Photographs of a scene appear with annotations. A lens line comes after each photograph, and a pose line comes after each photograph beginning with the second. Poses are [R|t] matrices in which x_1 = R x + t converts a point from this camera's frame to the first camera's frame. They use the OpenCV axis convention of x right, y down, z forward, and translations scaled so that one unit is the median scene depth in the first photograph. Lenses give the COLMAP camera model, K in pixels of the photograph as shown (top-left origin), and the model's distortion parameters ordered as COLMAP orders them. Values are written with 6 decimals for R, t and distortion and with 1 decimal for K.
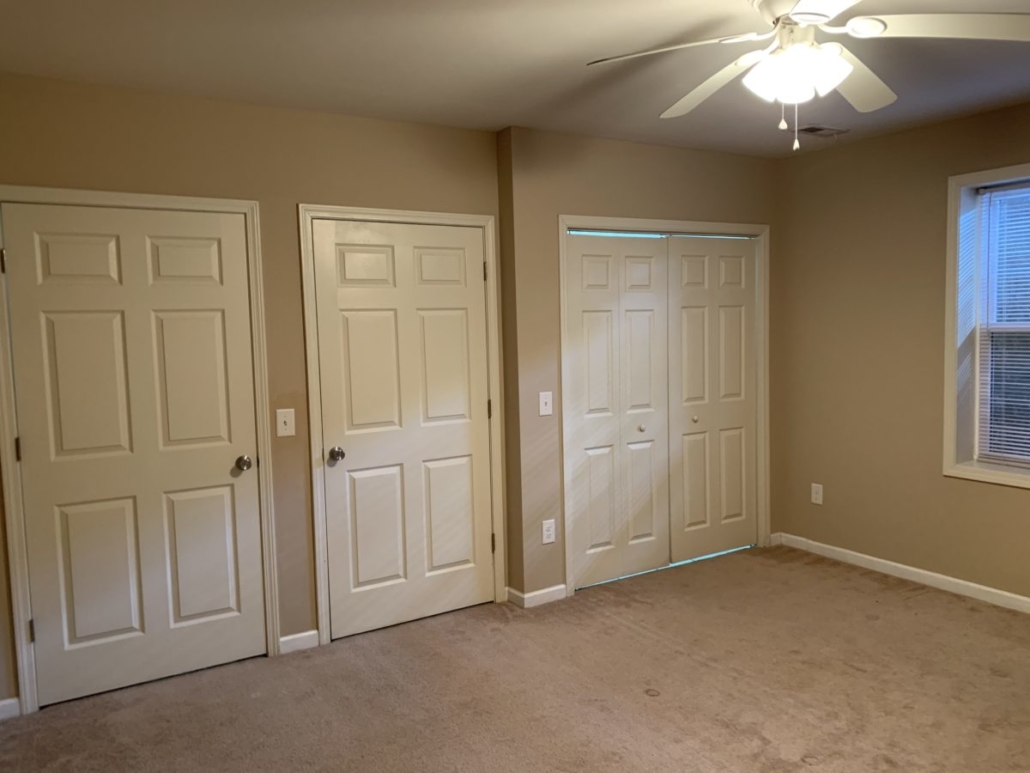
lens RADIAL K [[787.4, 0, 514.0], [0, 787.4, 378.0], [0, 0, 1]] dist [0.004256, -0.015181]
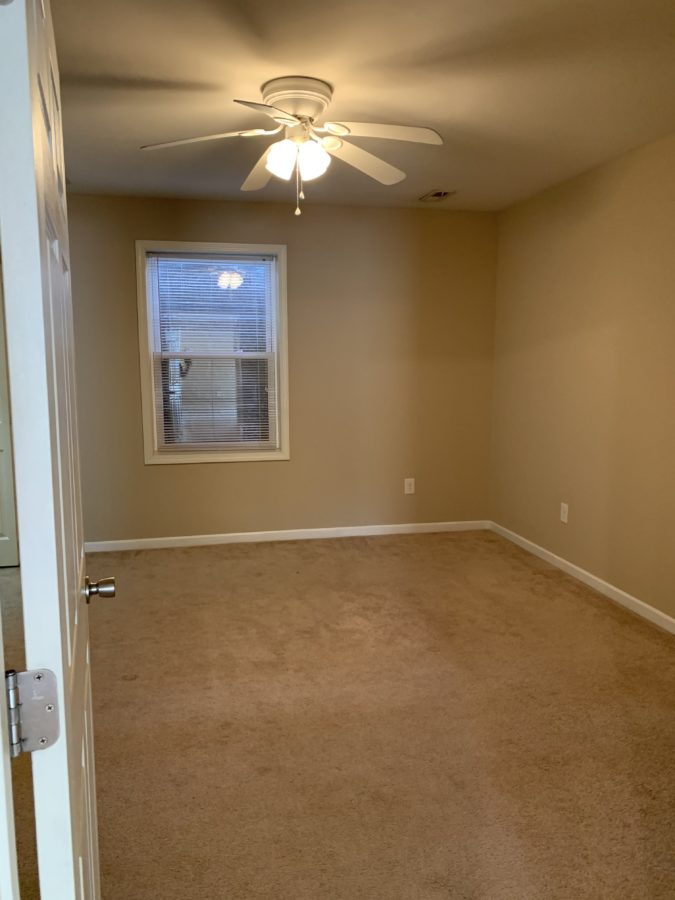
lens RADIAL K [[688.0, 0, 330.2], [0, 688.0, 452.3], [0, 0, 1]] dist [0.004256, -0.015181]
pose [[0.329526, -0.111417, 0.937550, -0.646709], [0.059883, 0.993480, 0.097016, 0.009620], [-0.942246, 0.024174, 0.334049, 0.437827]]
